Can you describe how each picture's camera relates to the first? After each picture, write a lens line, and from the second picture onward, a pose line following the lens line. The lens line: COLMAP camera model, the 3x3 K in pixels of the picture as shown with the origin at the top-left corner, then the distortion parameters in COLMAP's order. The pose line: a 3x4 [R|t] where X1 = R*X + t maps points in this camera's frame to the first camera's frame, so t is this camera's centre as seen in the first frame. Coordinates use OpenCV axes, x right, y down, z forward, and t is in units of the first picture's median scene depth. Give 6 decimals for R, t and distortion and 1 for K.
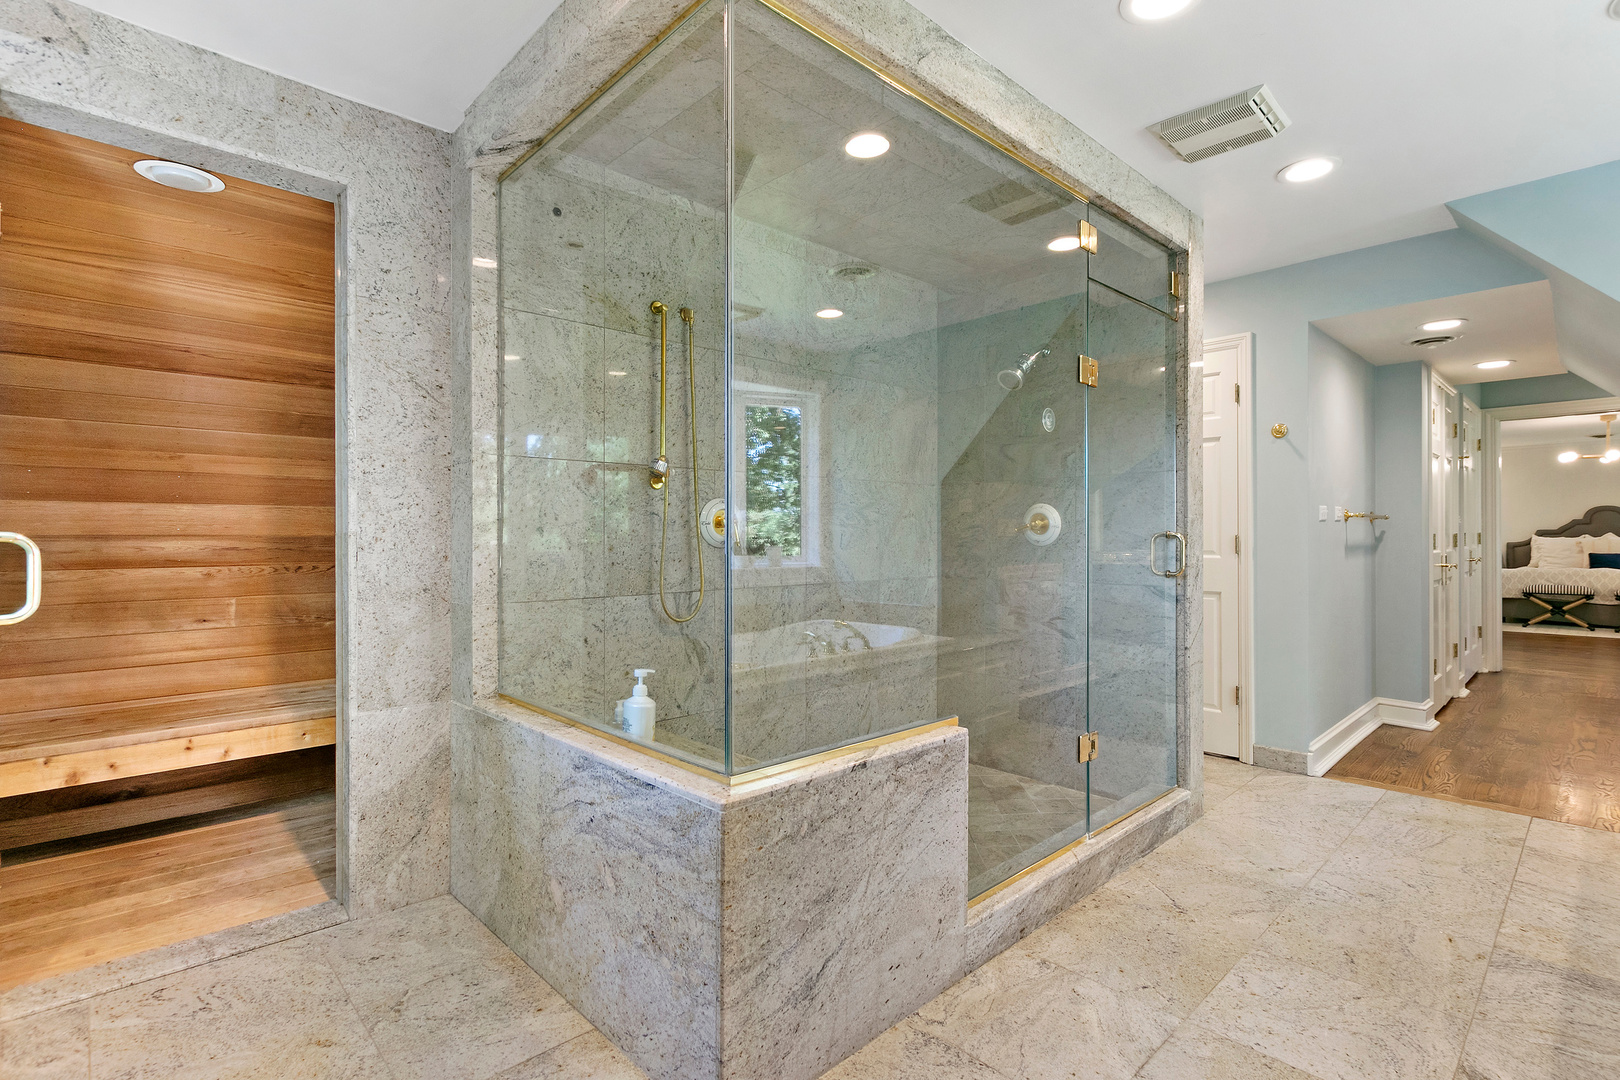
lens RADIAL K [[775.8, 0, 809.5], [0, 775.8, 536.6], [0, 0, 1]] dist [0.001288, -0.000004]
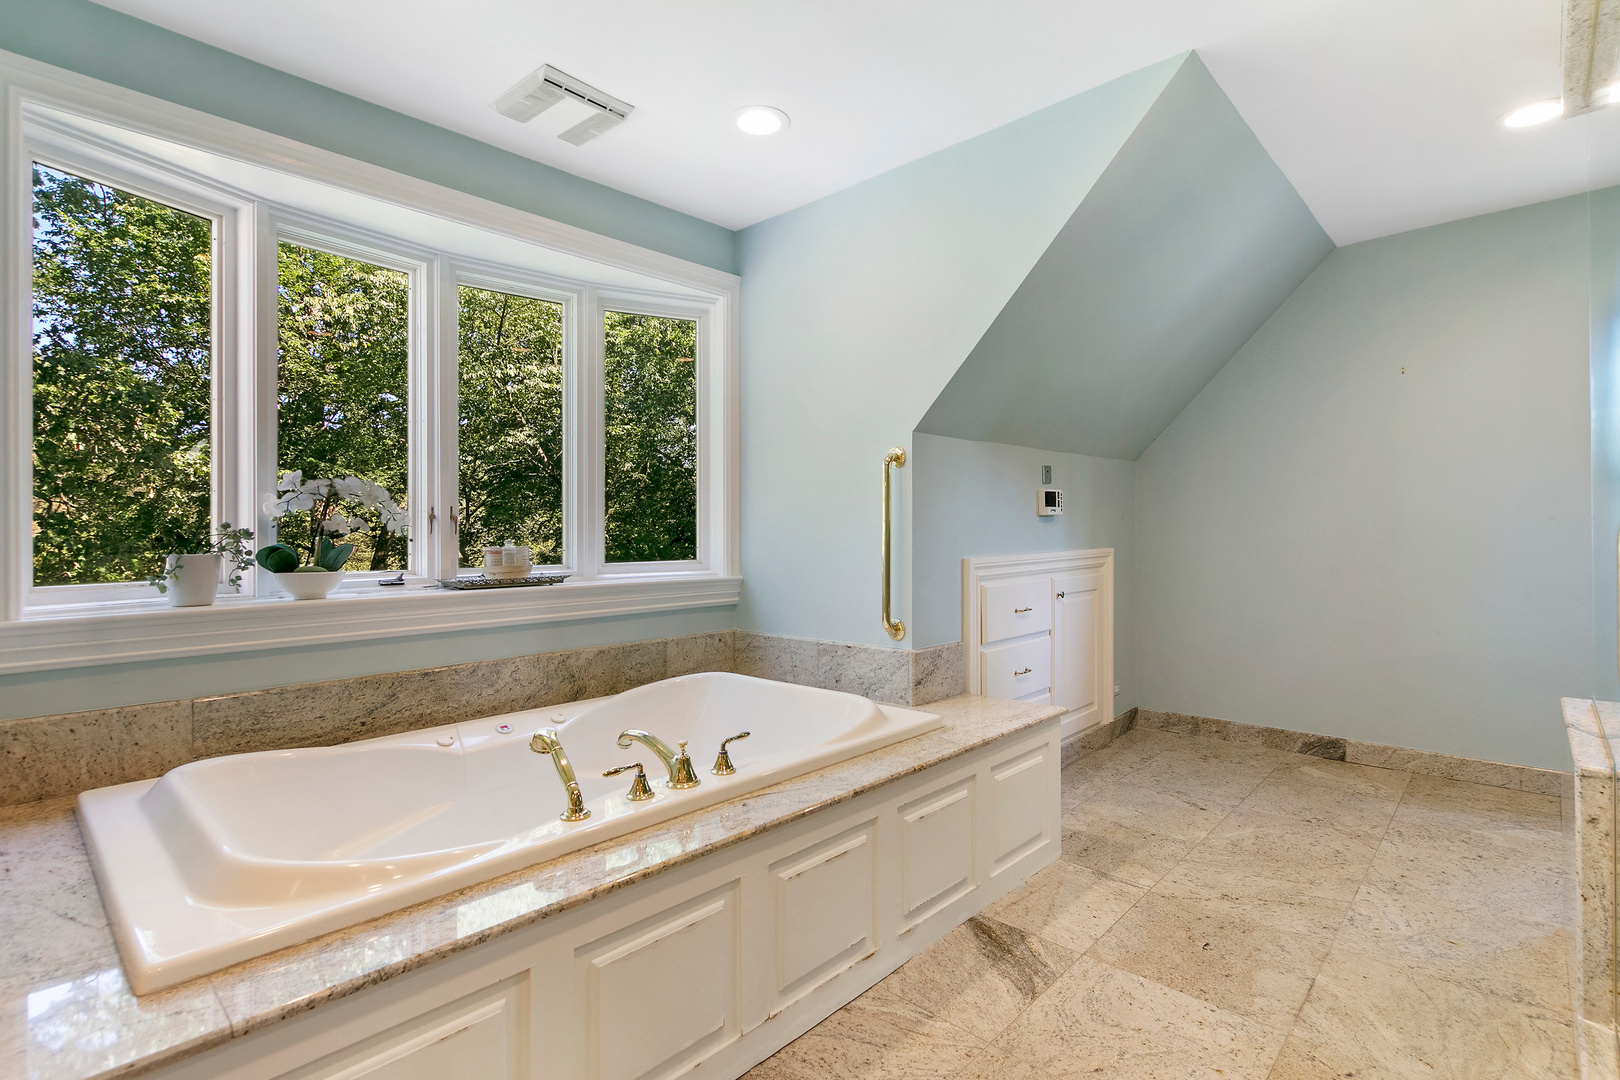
lens RADIAL K [[775.8, 0, 810.6], [0, 775.8, 532.3], [0, 0, 1]] dist [0.001288, -0.000004]
pose [[-0.998481, 0.008009, -0.054516, 1.145955], [0.007583, 0.999939, 0.008001, 0.007152], [0.054576, 0.007575, -0.998481, 1.968685]]
